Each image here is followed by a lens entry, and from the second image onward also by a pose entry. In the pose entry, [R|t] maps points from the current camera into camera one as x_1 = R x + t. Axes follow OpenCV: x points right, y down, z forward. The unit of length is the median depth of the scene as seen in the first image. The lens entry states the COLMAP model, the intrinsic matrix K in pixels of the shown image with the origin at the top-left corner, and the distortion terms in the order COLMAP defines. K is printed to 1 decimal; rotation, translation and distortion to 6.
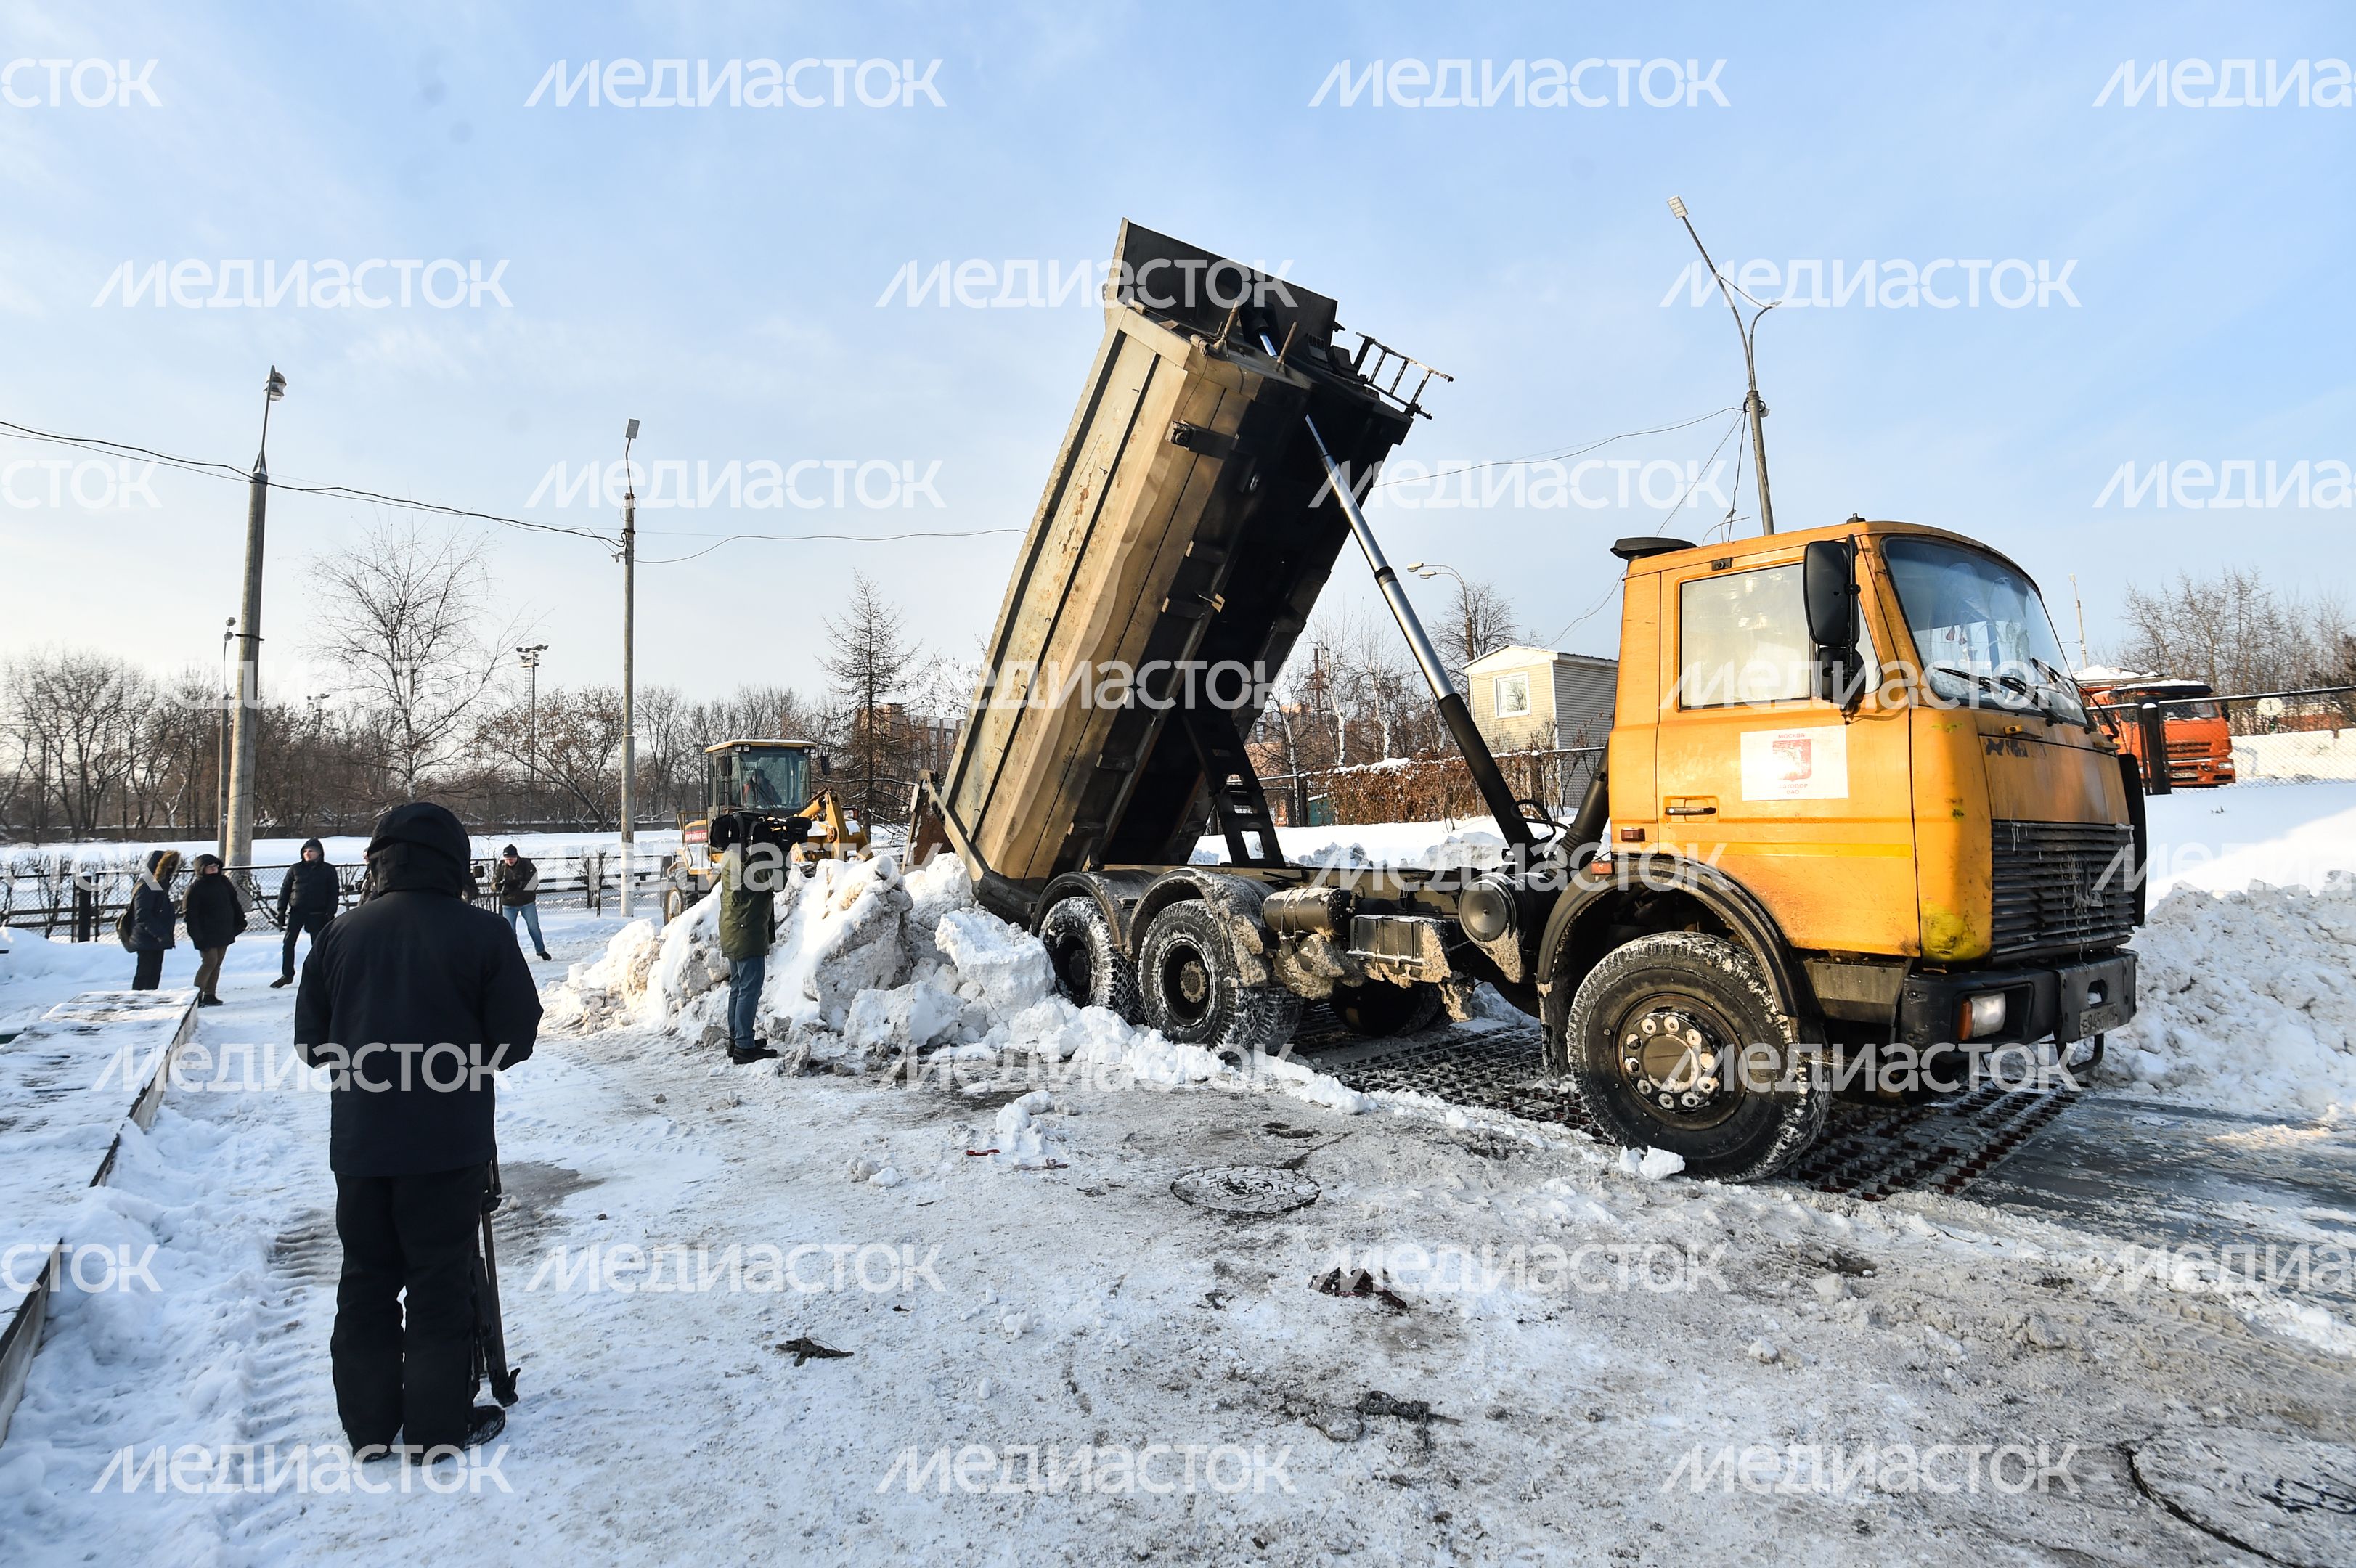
lens RADIAL K [[1106.7, 0, 1113.4], [0, 1106.7, 781.0], [0, 0, 1]] dist [-0.015396, -0.012580]
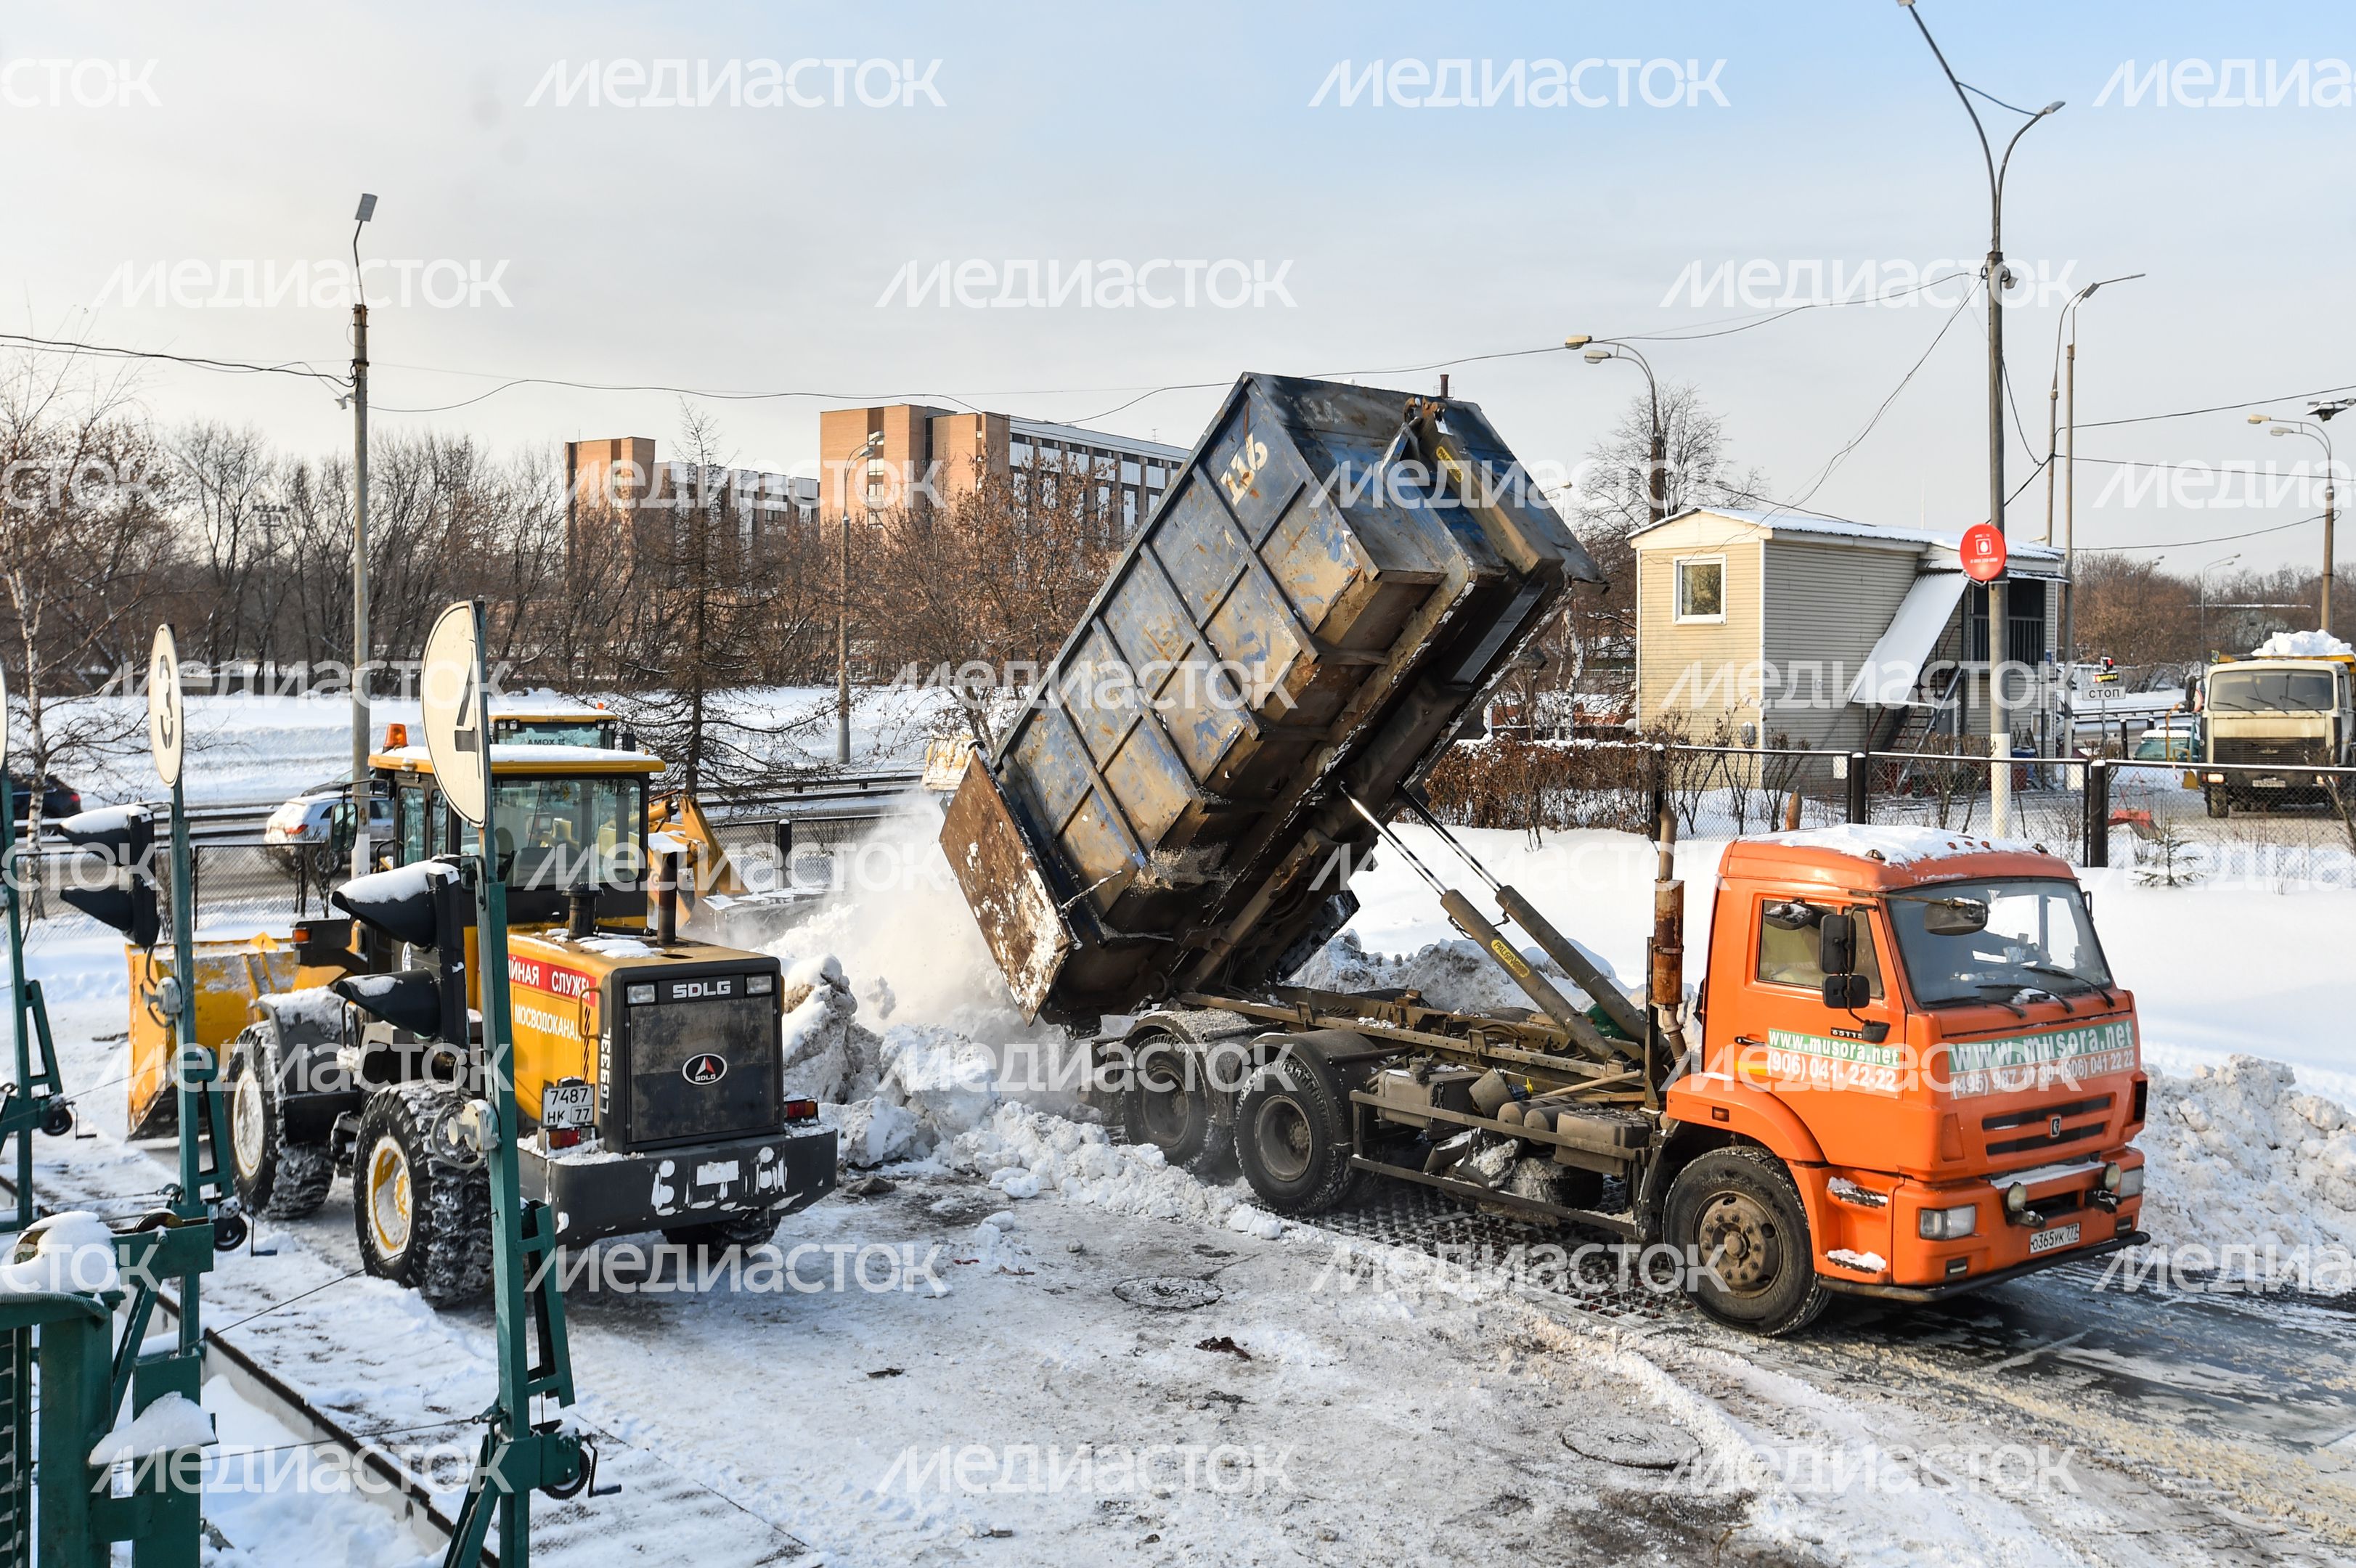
lens RADIAL K [[2248.1, 0, 1176.2], [0, 2248.1, 752.0], [0, 0, 1]] dist [0.036732, 0.000000]
pose [[0.997487, 0.038631, 0.059384, -0.056757], [-0.043834, 0.995070, 0.088968, -0.508096], [-0.055654, -0.091347, 0.994263, -1.599106]]
